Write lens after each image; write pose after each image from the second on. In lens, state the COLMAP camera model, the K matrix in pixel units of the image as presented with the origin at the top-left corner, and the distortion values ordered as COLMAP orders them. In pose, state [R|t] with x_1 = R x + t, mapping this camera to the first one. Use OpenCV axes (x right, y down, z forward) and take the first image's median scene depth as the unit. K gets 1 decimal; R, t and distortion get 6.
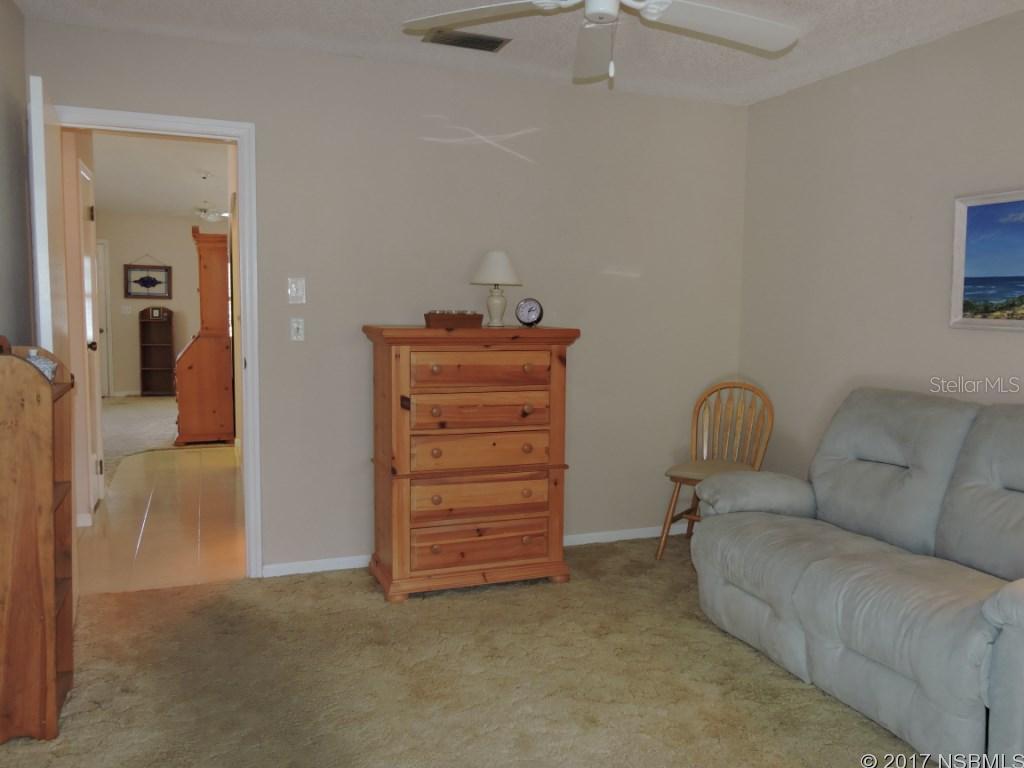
lens RADIAL K [[801.2, 0, 514.1], [0, 801.2, 380.3], [0, 0, 1]] dist [-0.016137, -0.006399]
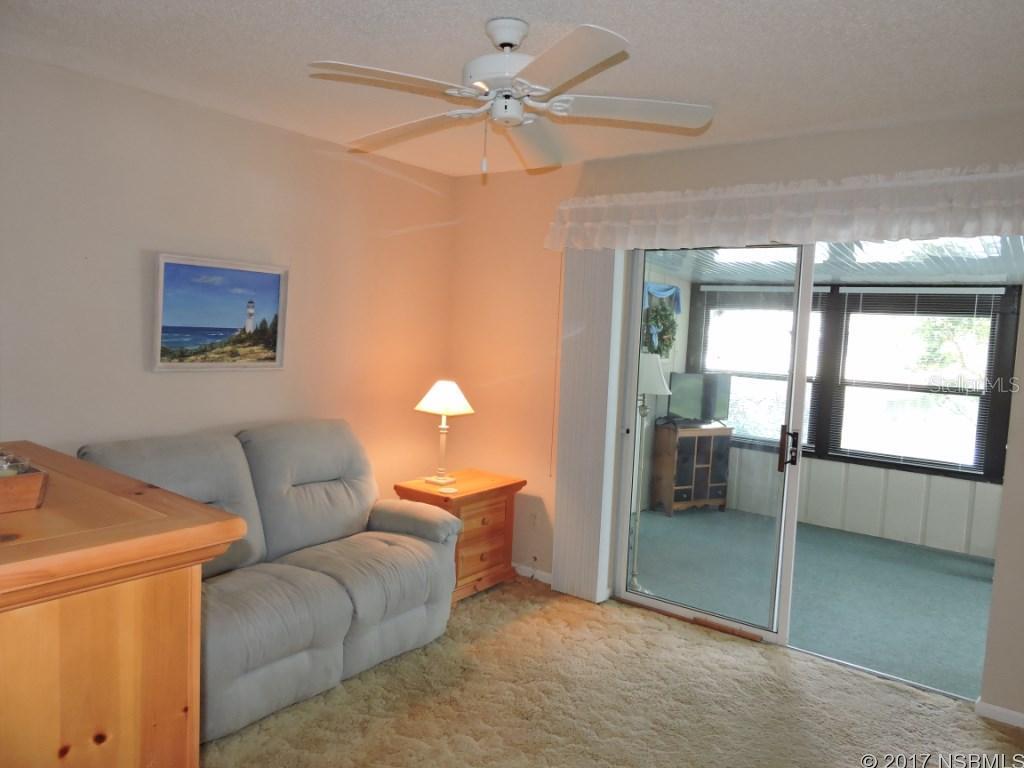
lens RADIAL K [[723.1, 0, 512.3], [0, 723.1, 385.5], [0, 0, 1]] dist [-0.005067, -0.004146]
pose [[-0.525025, -0.106932, 0.844343, -0.549130], [0.026551, 0.989535, 0.141829, -0.179934], [-0.850673, 0.096882, -0.516692, 1.134434]]
